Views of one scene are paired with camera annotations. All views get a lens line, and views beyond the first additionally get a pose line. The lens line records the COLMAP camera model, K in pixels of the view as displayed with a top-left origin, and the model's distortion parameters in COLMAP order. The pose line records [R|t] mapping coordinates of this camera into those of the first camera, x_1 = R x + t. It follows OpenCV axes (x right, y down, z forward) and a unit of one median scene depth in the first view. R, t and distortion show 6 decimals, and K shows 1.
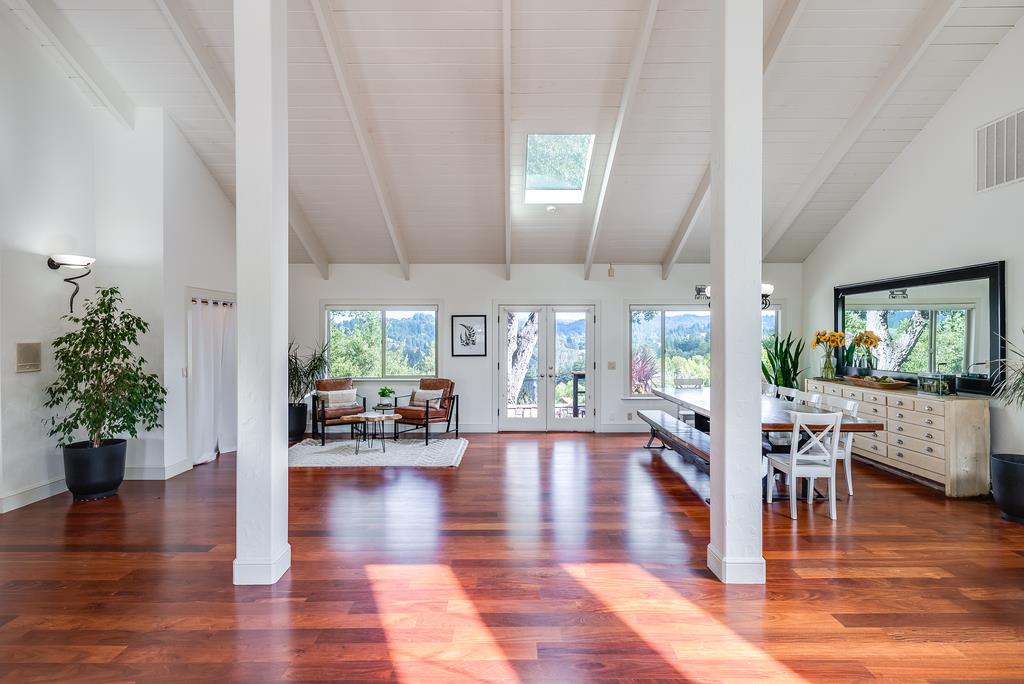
lens RADIAL K [[528.6, 0, 508.8], [0, 528.6, 340.2], [0, 0, 1]] dist [0.004011, 0.000628]
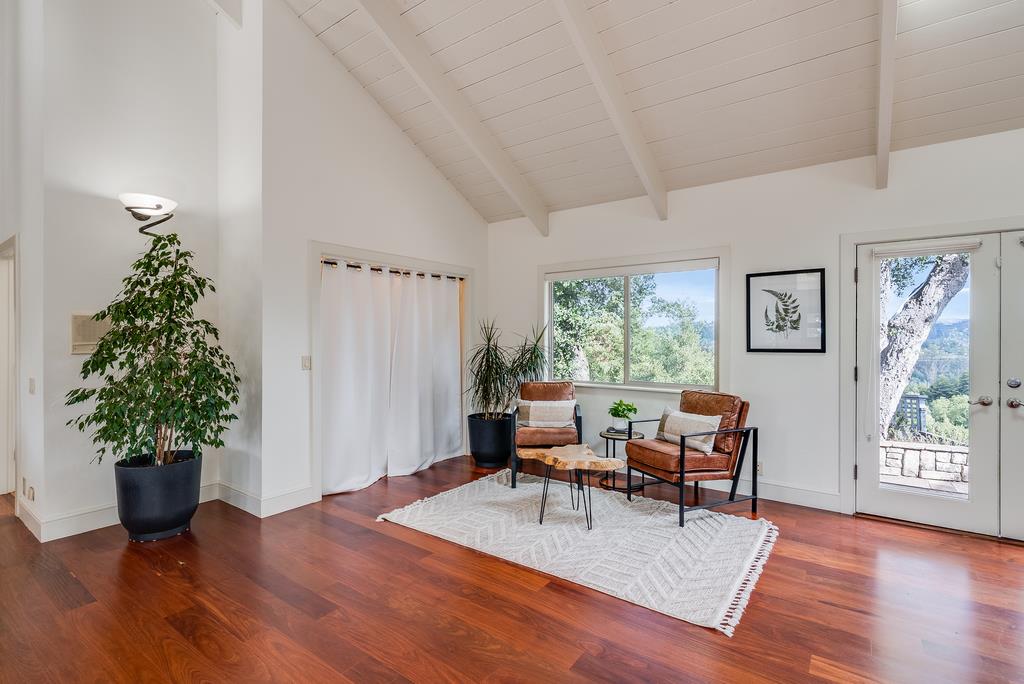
lens RADIAL K [[464.3, 0, 515.0], [0, 464.3, 337.0], [0, 0, 1]] dist [-0.000029, -0.000097]
pose [[0.803217, -0.000303, -0.595687, -0.017949], [-0.007669, 0.999912, -0.010848, 0.024074], [0.595637, 0.013282, 0.803144, 0.514886]]
